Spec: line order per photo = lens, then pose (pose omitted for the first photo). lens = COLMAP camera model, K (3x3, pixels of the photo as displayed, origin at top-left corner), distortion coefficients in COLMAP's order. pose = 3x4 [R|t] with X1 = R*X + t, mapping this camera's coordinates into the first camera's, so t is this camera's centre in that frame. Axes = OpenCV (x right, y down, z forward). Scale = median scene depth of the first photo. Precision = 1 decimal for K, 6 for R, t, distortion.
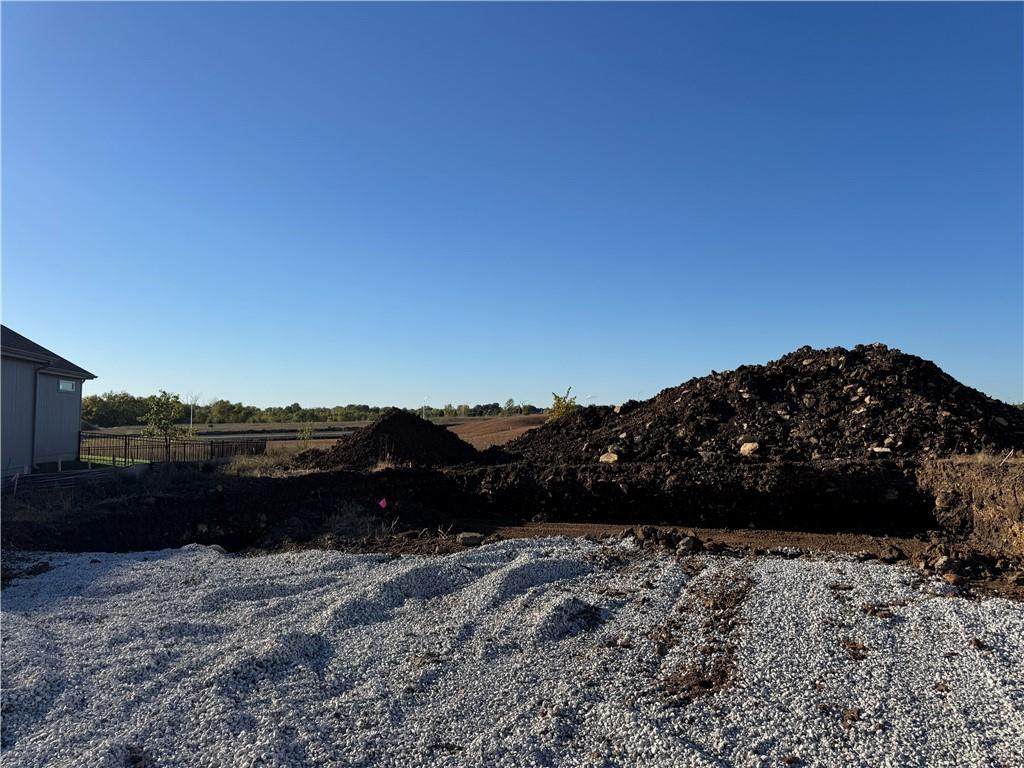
lens RADIAL K [[714.9, 0, 518.9], [0, 714.9, 376.7], [0, 0, 1]] dist [0.059075, -0.001093]
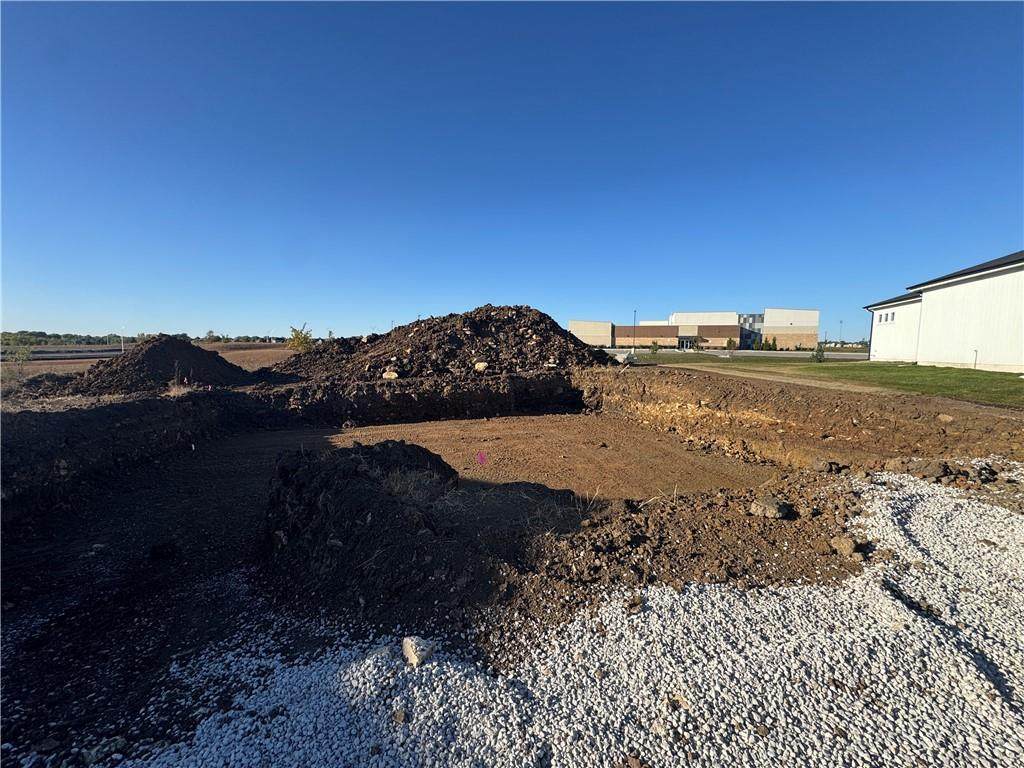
lens RADIAL K [[409.6, 0, 515.2], [0, 409.6, 383.0], [0, 0, 1]] dist [-0.000002, -0.000217]
pose [[0.797399, -0.044104, 0.601839, -0.151591], [-0.044344, 0.990347, 0.131328, 0.014101], [-0.601821, -0.131409, 0.787746, 0.231161]]
